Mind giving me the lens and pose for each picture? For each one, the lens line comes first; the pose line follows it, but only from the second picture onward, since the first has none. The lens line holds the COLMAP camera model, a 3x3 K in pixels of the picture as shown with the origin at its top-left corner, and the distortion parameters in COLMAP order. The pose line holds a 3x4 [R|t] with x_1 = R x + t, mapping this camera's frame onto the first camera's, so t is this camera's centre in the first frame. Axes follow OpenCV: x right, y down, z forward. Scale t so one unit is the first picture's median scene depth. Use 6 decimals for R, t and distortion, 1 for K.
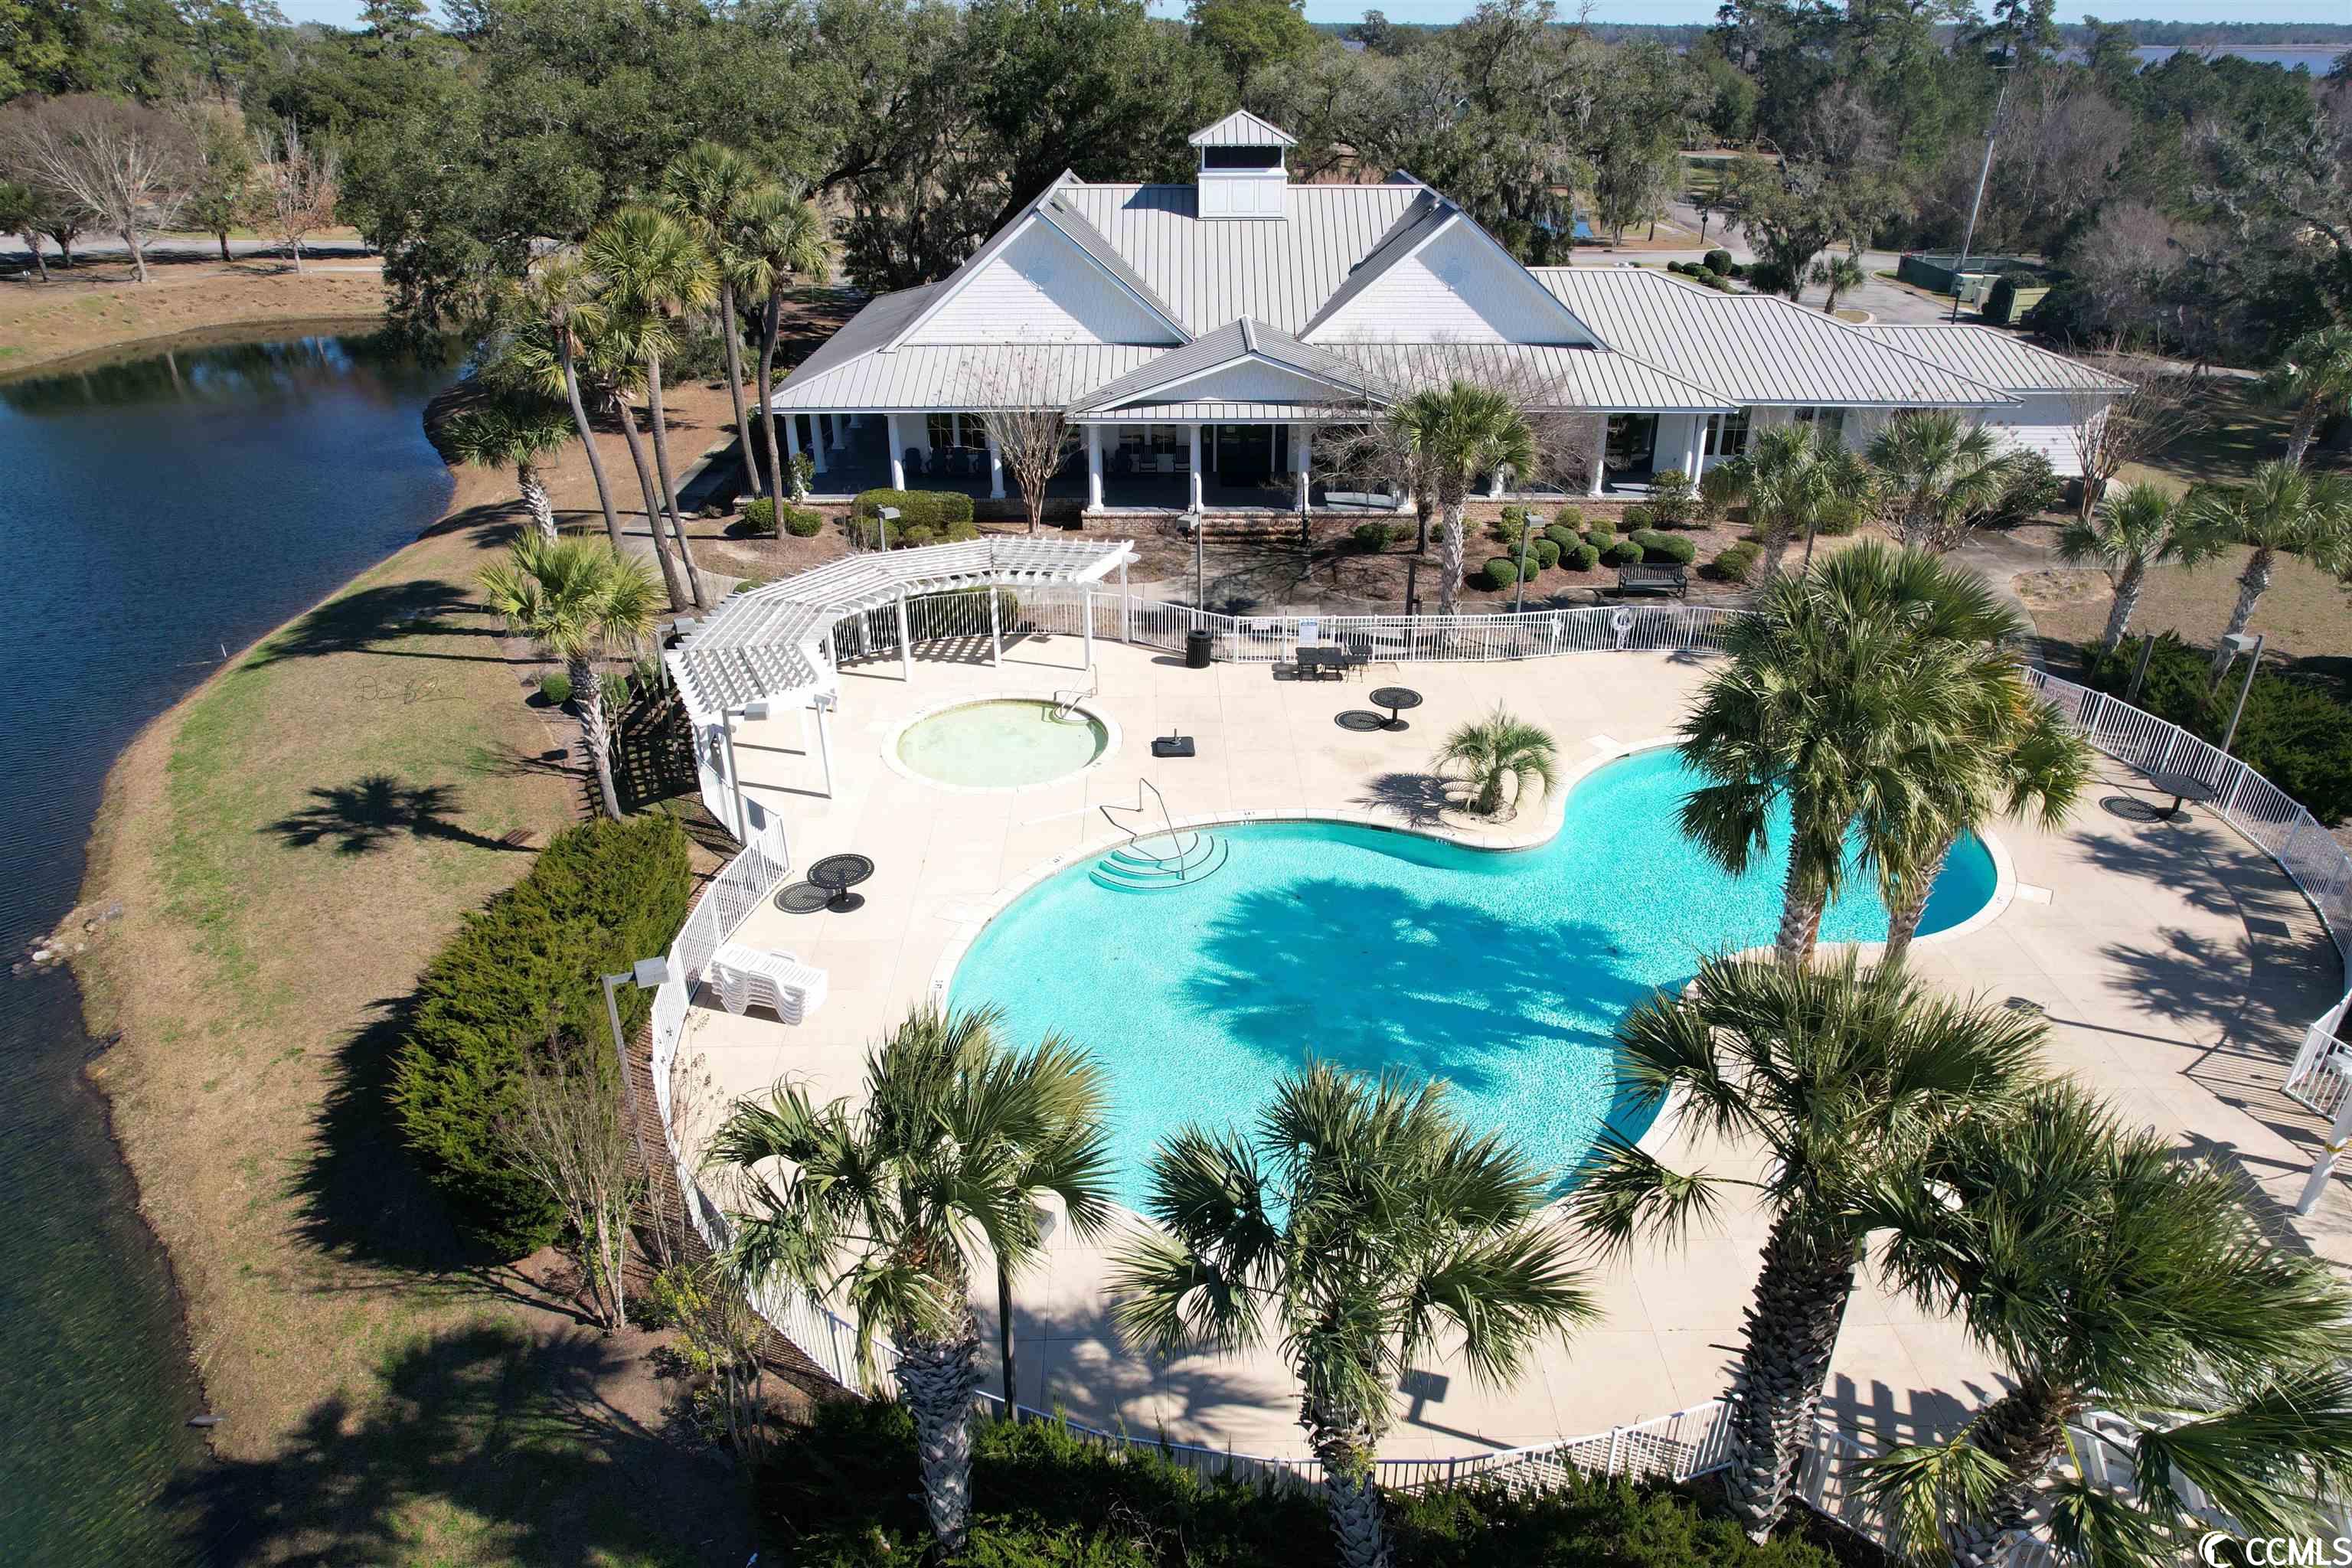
lens RADIAL K [[1500.9, 0, 1187.5], [0, 1500.9, 805.1], [0, 0, 1]] dist [-0.077977, 0.077456]
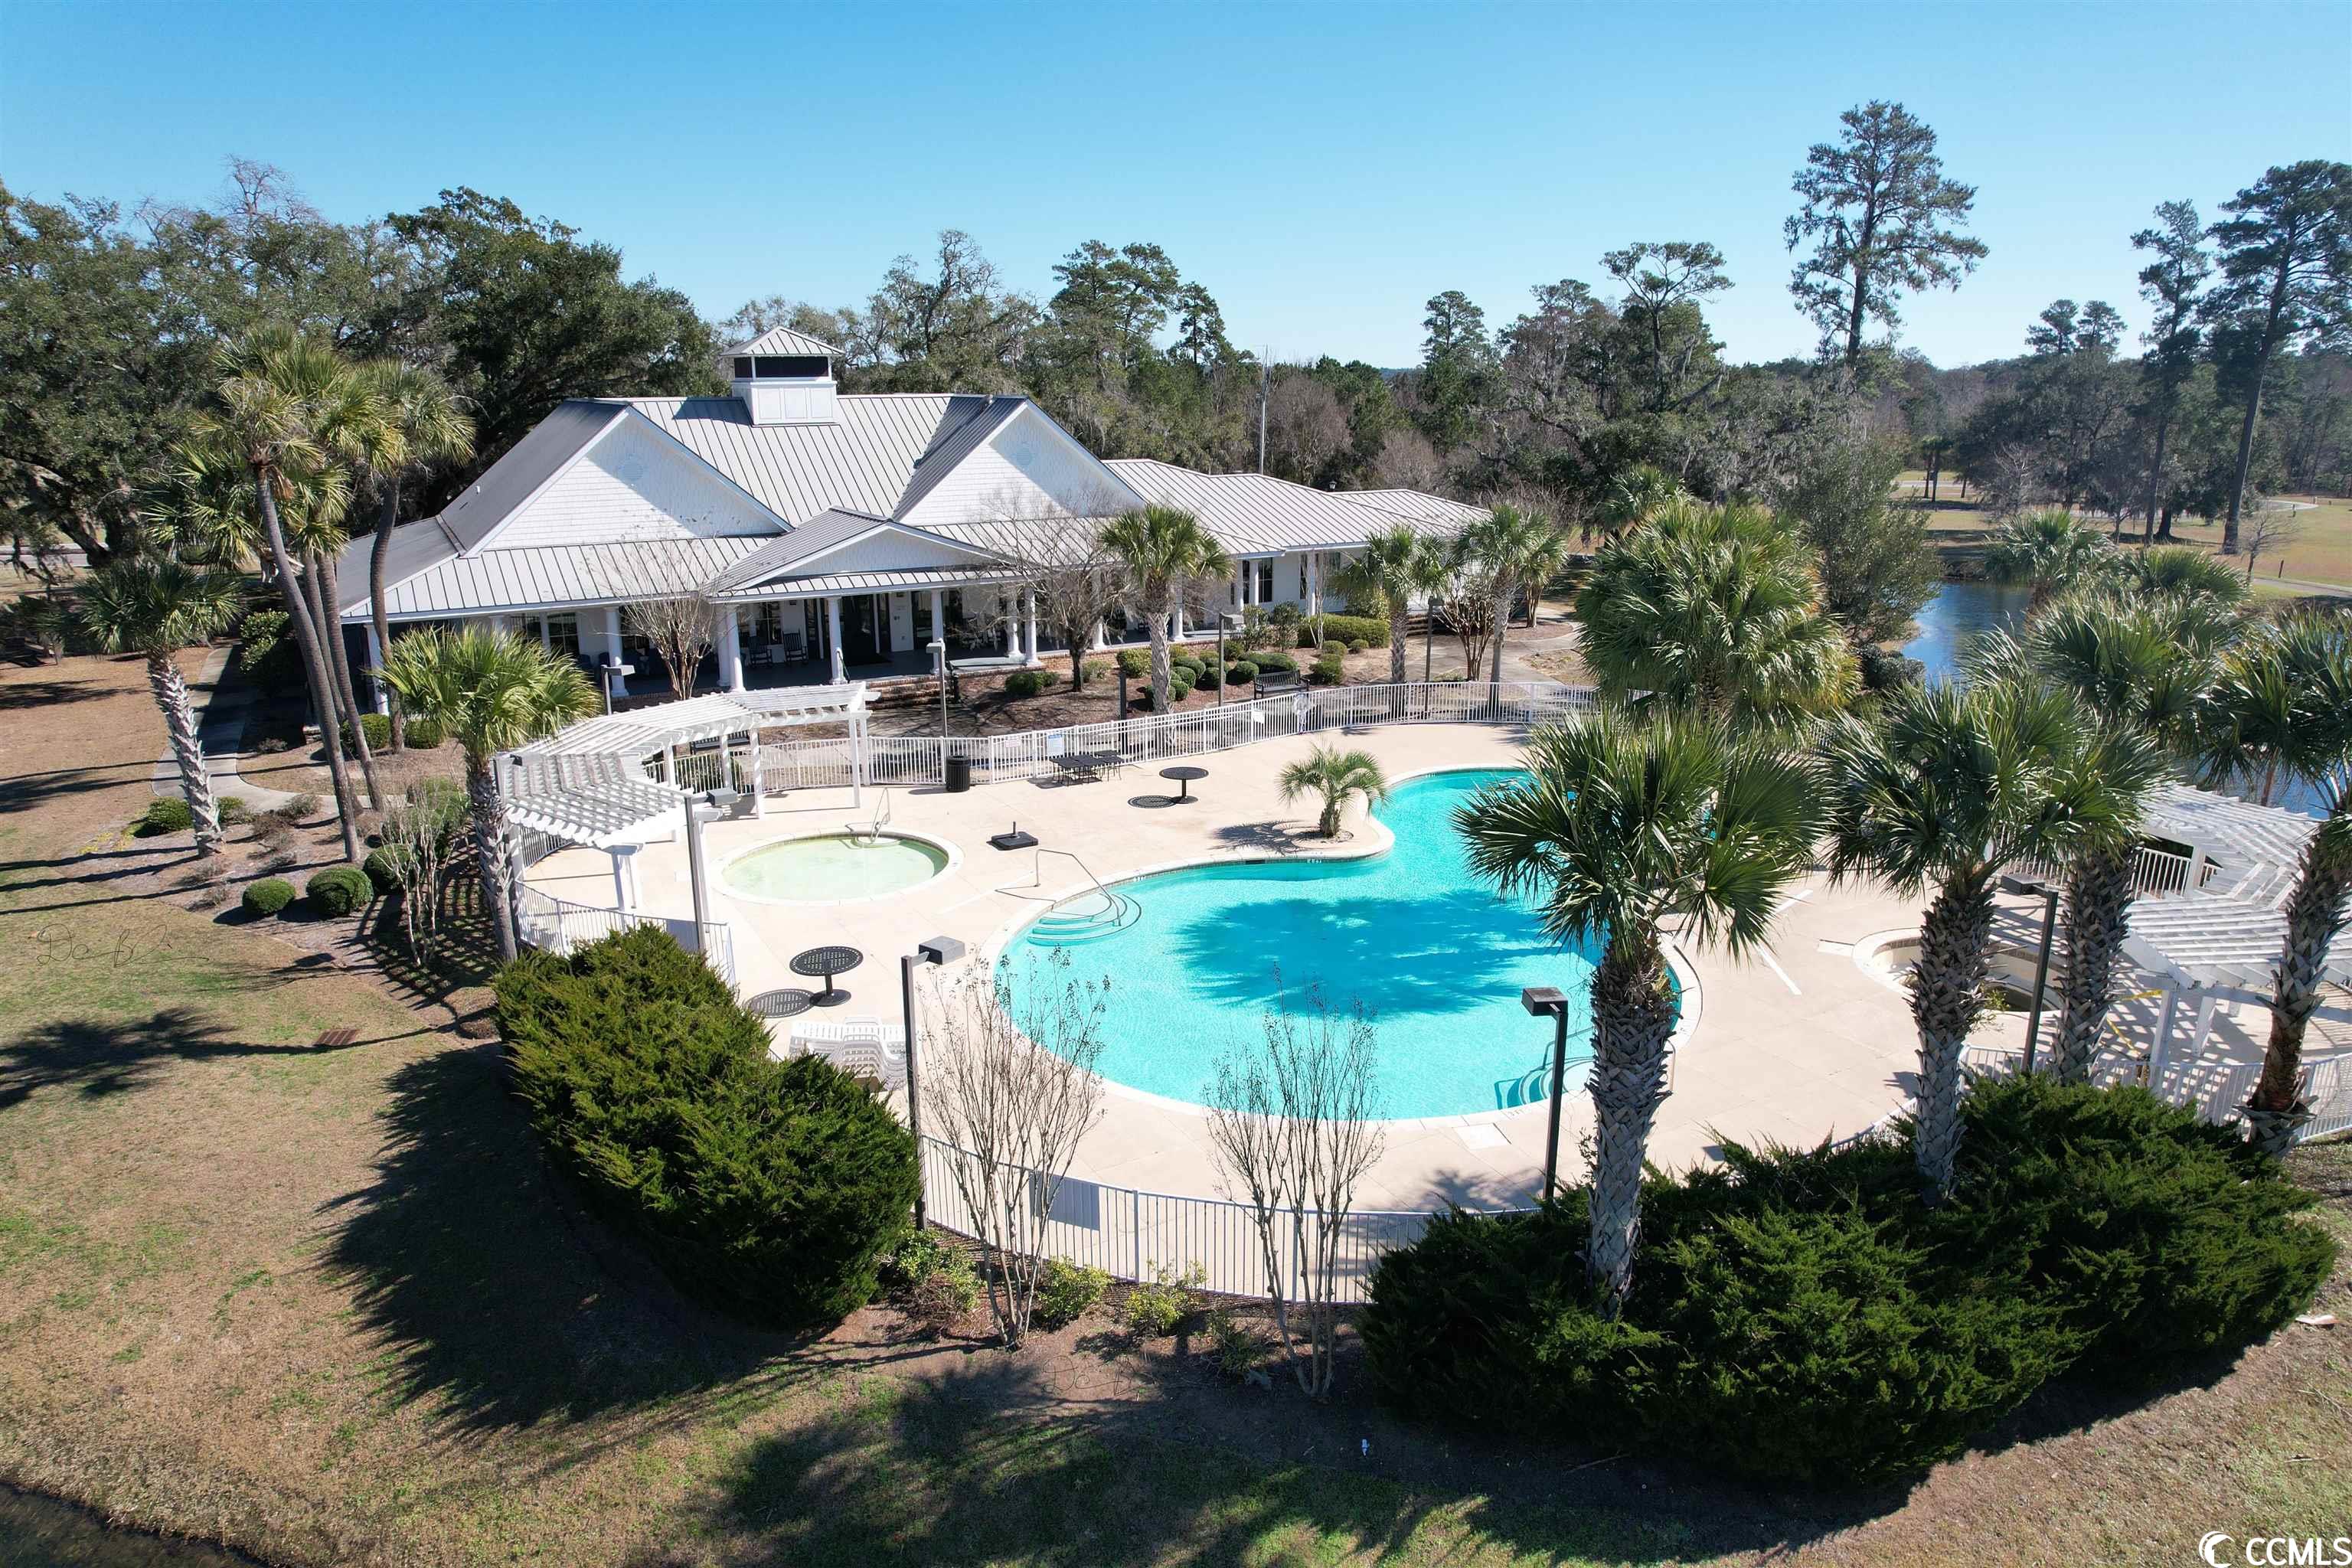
lens RADIAL K [[1500.9, 0, 1187.5], [0, 1500.9, 805.1], [0, 0, 1]] dist [-0.077977, 0.077456]
pose [[0.876036, -0.134458, 0.463122, -0.343889], [0.225267, 0.963226, -0.146459, 0.103919], [-0.426399, 0.232630, 0.874109, 0.060769]]
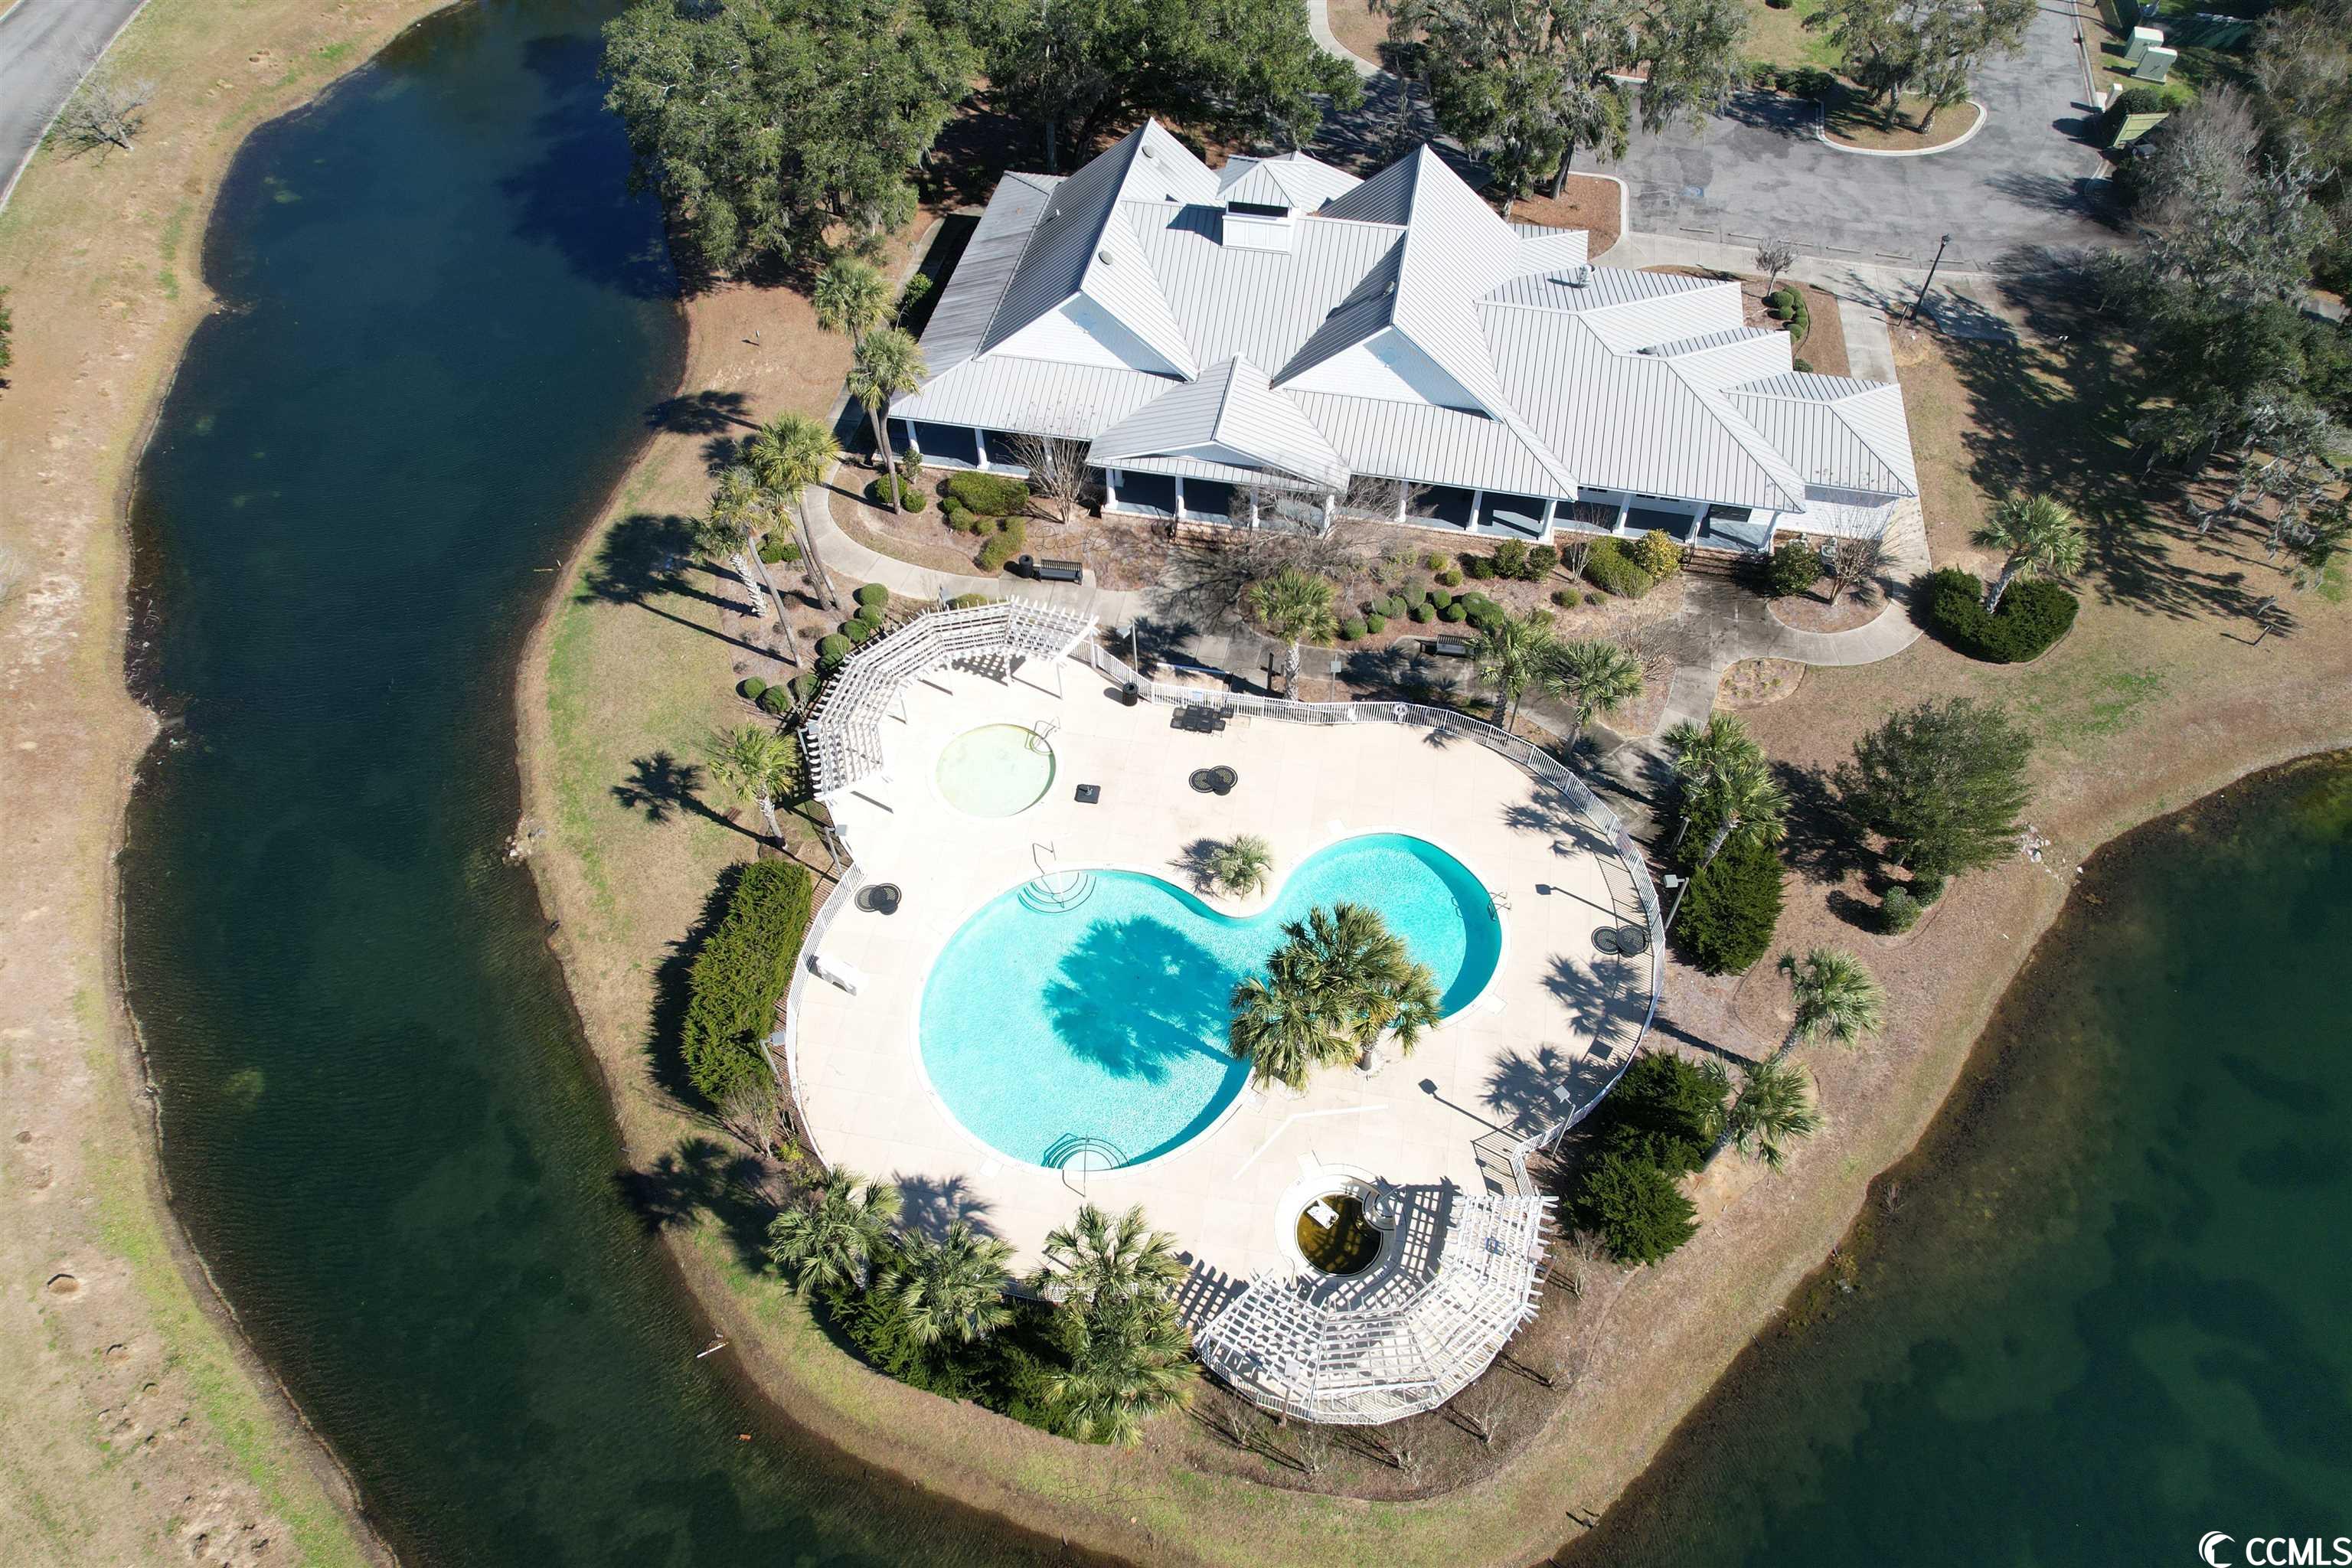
lens RADIAL K [[1500.9, 0, 1187.5], [0, 1500.9, 805.1], [0, 0, 1]] dist [-0.077977, 0.077456]
pose [[0.980922, 0.151596, -0.121696, 0.297963], [-0.085266, 0.898091, 0.431464, -0.737537], [0.174703, -0.412856, 0.893884, -0.509499]]
